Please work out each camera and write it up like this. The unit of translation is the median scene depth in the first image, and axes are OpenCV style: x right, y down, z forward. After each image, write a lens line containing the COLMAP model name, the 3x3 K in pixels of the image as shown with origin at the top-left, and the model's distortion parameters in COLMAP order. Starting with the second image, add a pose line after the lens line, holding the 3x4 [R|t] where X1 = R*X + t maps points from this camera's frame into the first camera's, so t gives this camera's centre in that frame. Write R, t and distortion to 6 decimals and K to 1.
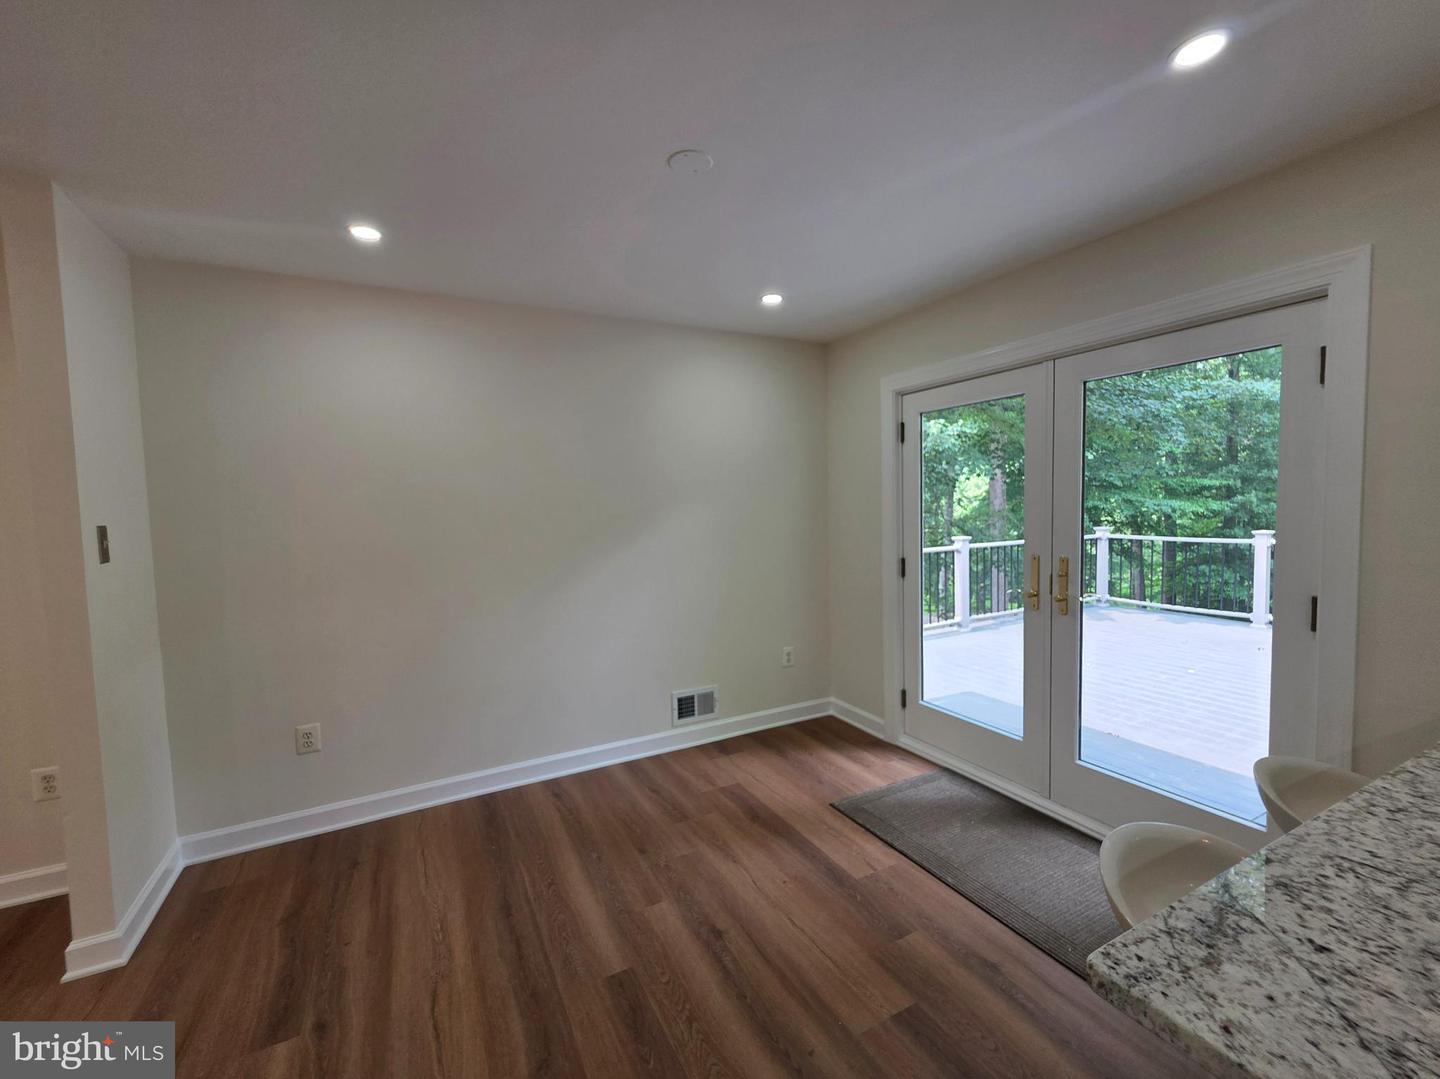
lens RADIAL K [[588.2, 0, 720.0], [0, 588.2, 539.5], [0, 0, 1]] dist [0.000201, -0.000109]
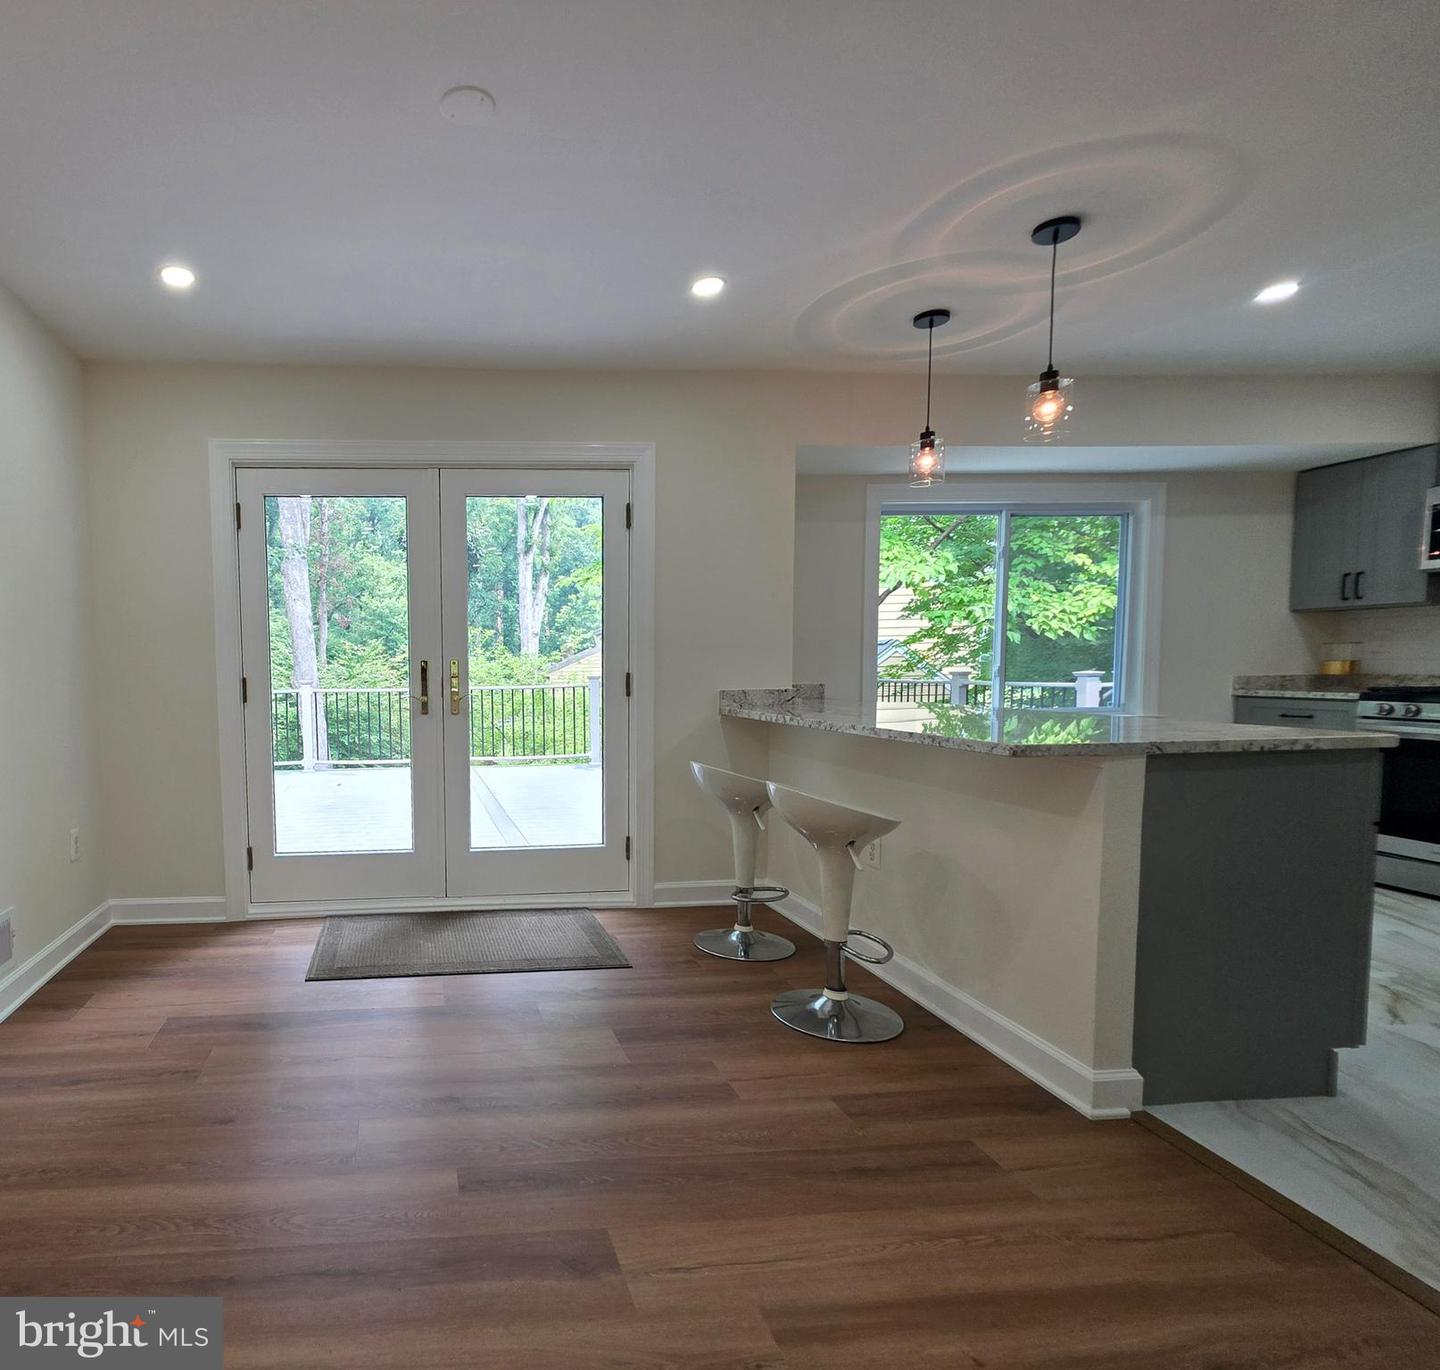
lens RADIAL K [[812.8, 0, 454.6], [0, 812.8, 719.9], [0, 0, 1]] dist [0.004086, -0.000753]
pose [[0.409413, -0.040090, 0.911468, -0.623869], [0.058321, 0.998141, 0.017705, 0.094814], [-0.910483, 0.045909, 0.410990, 0.339803]]
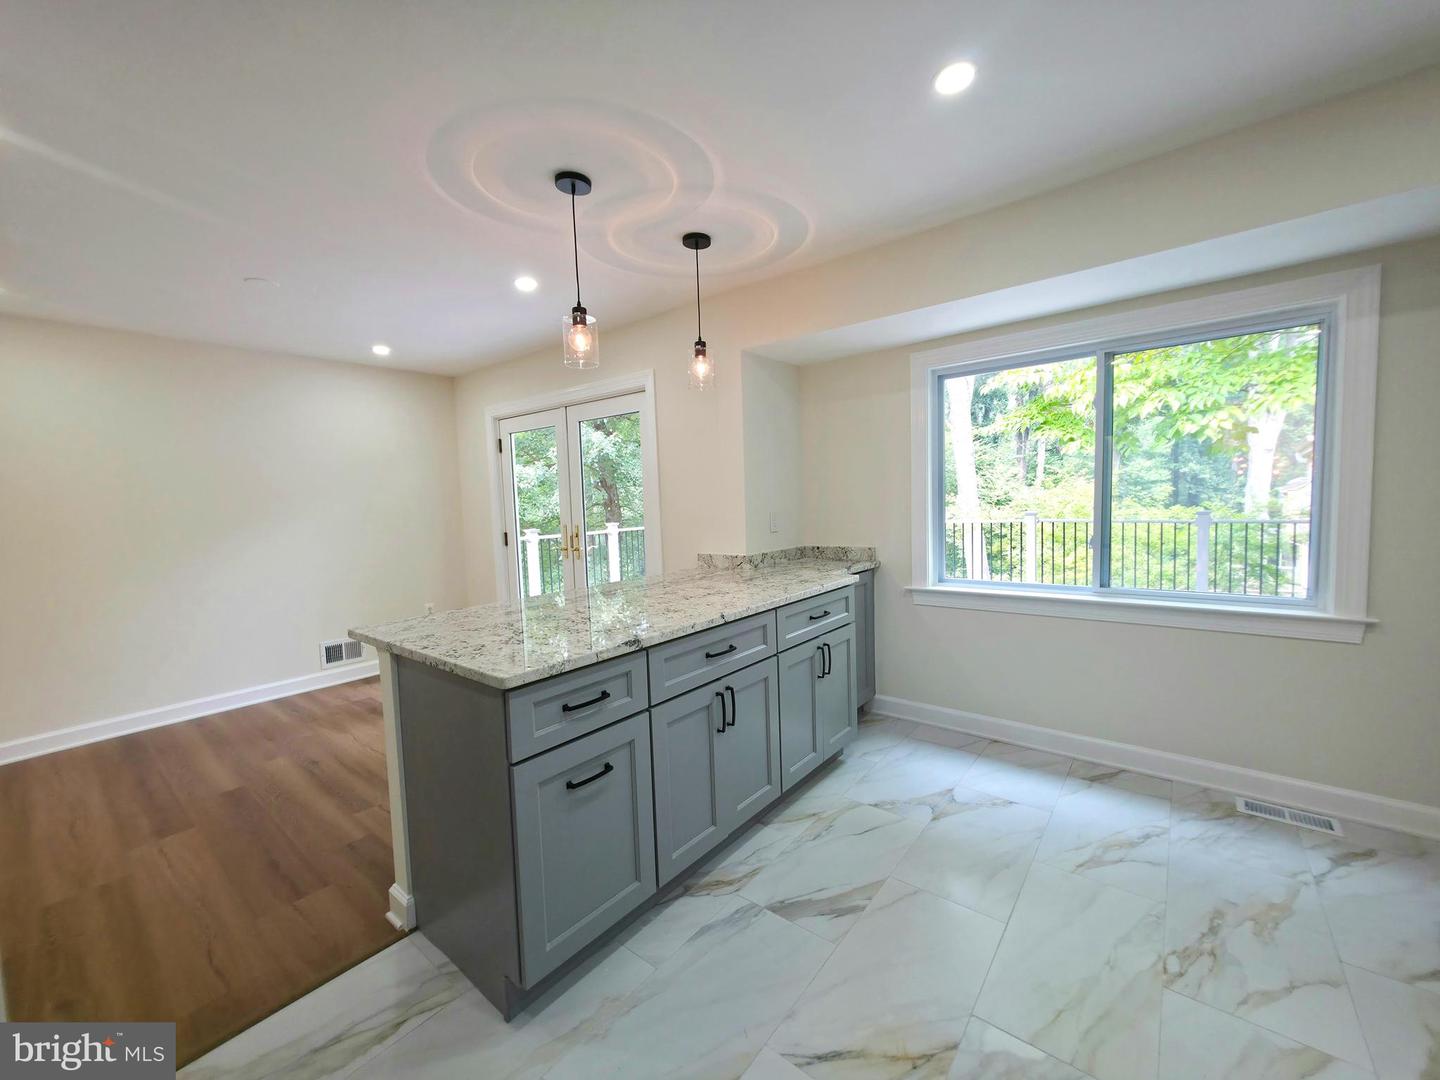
lens RADIAL K [[565.2, 0, 713.0], [0, 565.2, 534.8], [0, 0, 1]] dist [0.001156, -0.000114]
pose [[0.919102, -0.035392, 0.392428, 0.261576], [0.036137, 0.999332, 0.005491, 0.054720], [-0.392360, 0.009134, 0.919767, -0.536181]]
